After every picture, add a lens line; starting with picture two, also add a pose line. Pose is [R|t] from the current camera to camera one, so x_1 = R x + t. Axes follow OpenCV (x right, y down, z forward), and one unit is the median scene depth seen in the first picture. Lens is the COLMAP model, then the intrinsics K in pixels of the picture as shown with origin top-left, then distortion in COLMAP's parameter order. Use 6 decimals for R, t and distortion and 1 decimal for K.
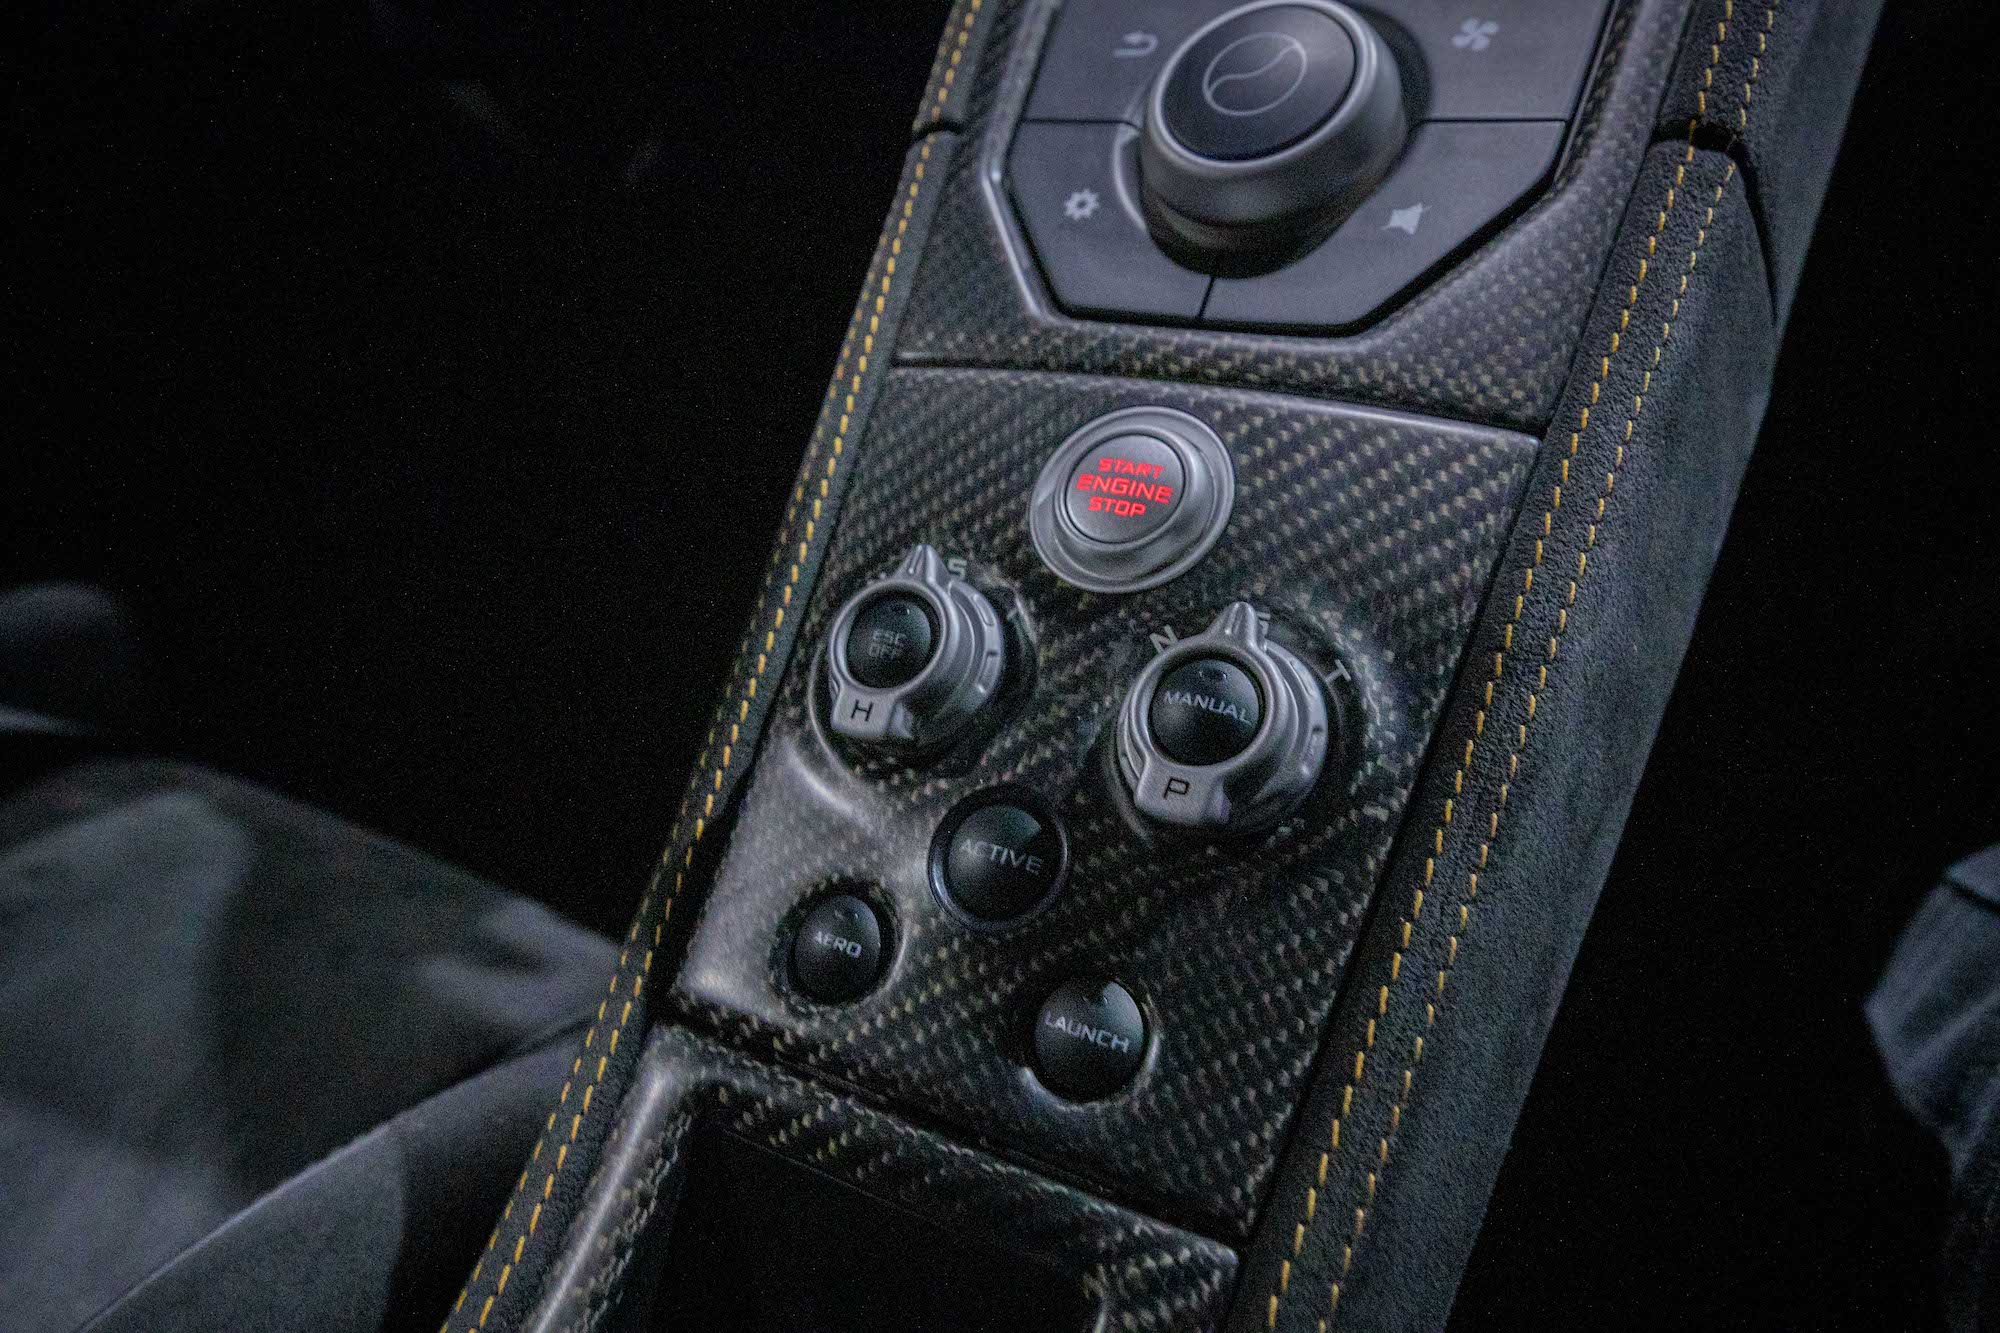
lens RADIAL K [[968.6, 0, 1000.0], [0, 968.6, 666.5], [0, 0, 1]] dist [0.001821, 0.000070]
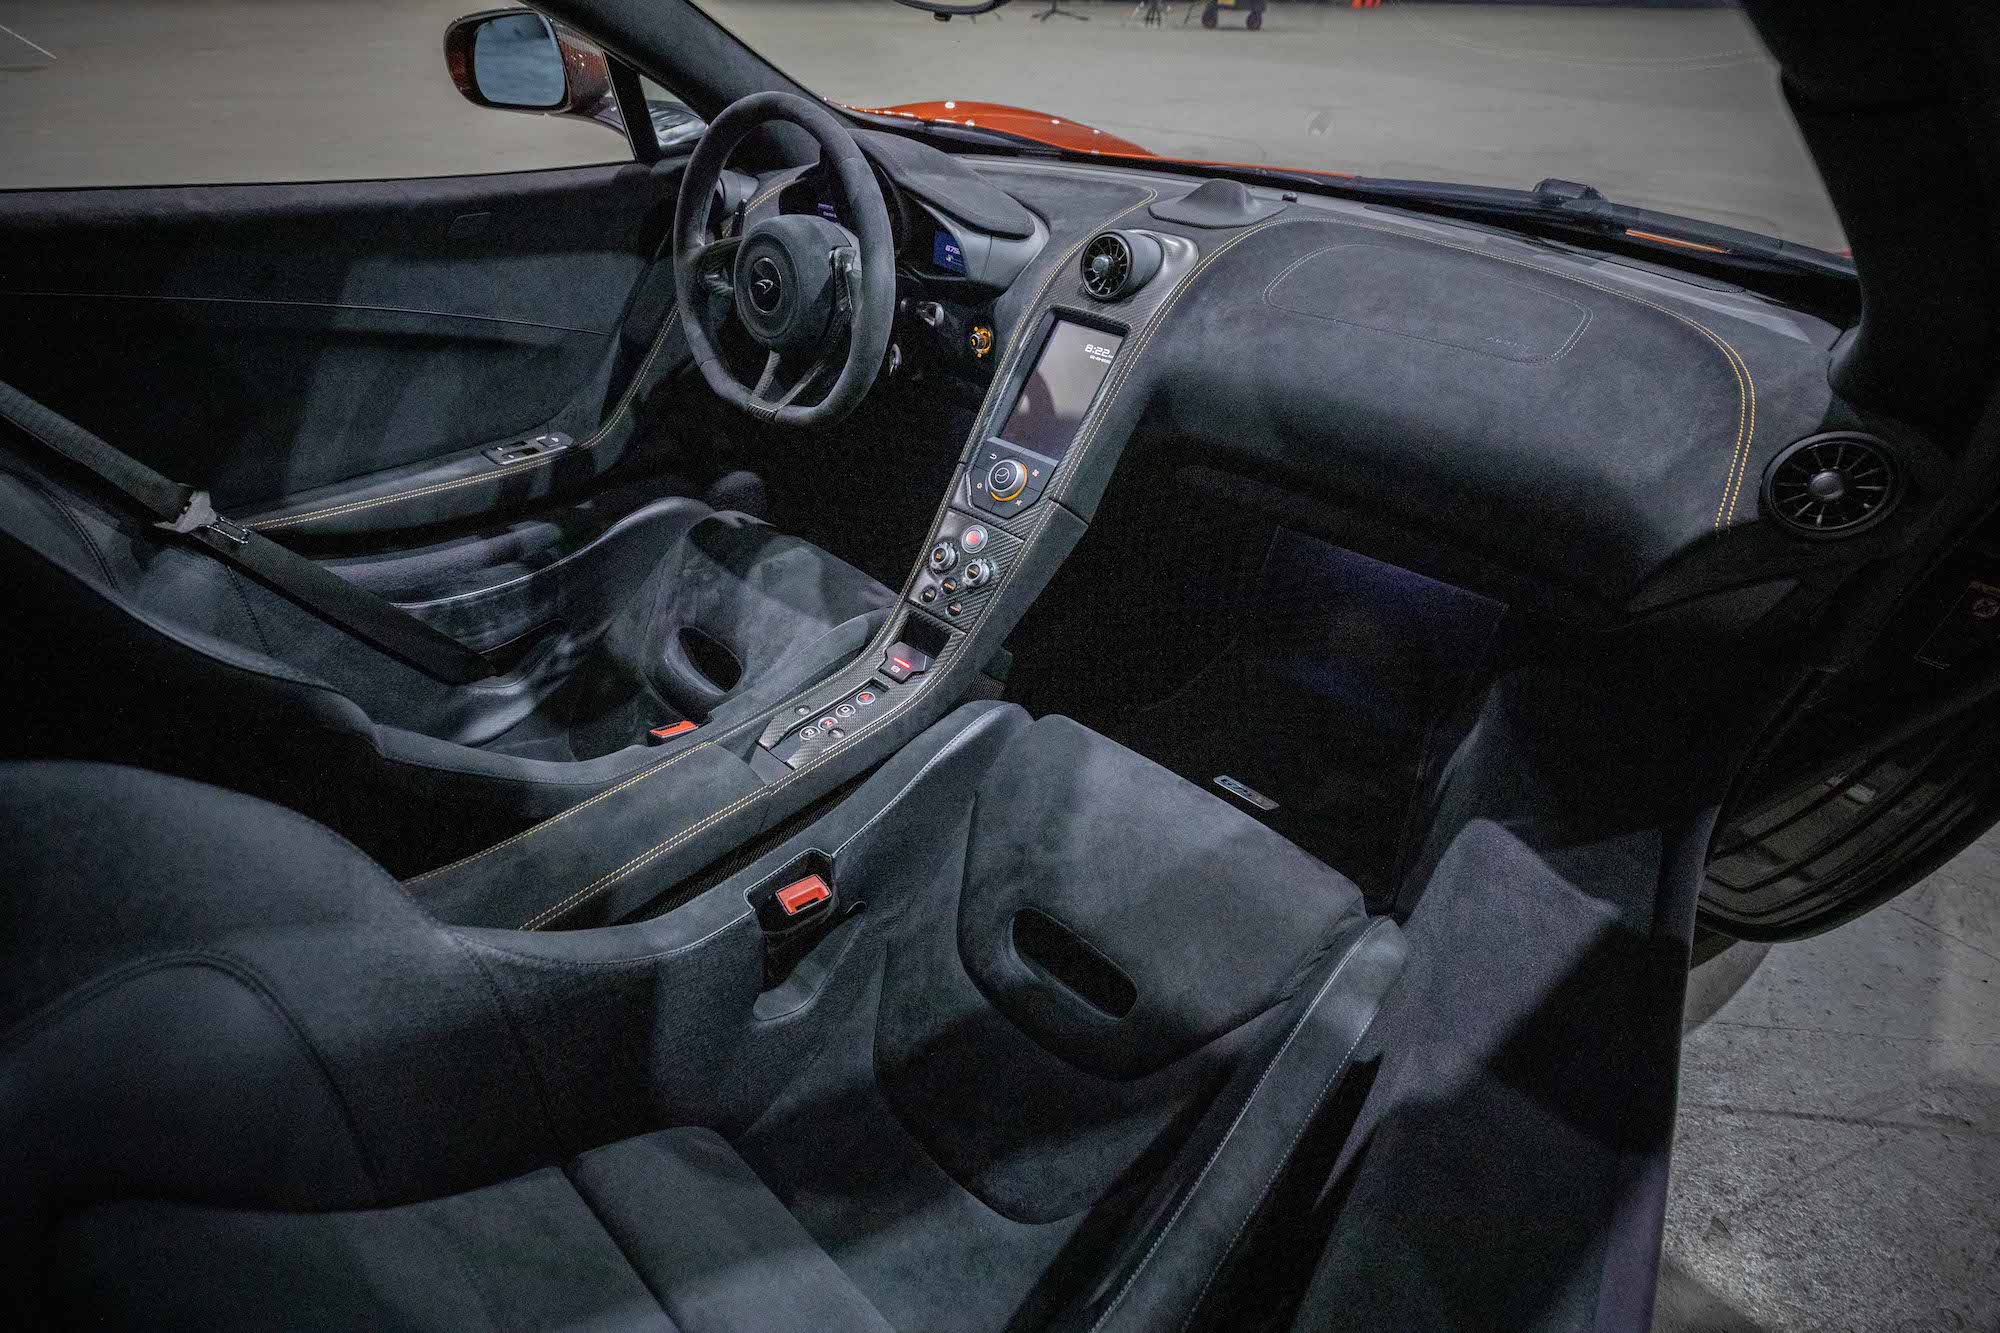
lens RADIAL K [[968.6, 0, 1000.0], [0, 968.6, 666.5], [0, 0, 1]] dist [0.001821, 0.000070]
pose [[0.965713, 0.162190, -0.202714, 1.561828], [-0.099834, 0.952798, 0.286722, -1.101870], [0.239649, -0.256653, 0.936321, -4.778285]]
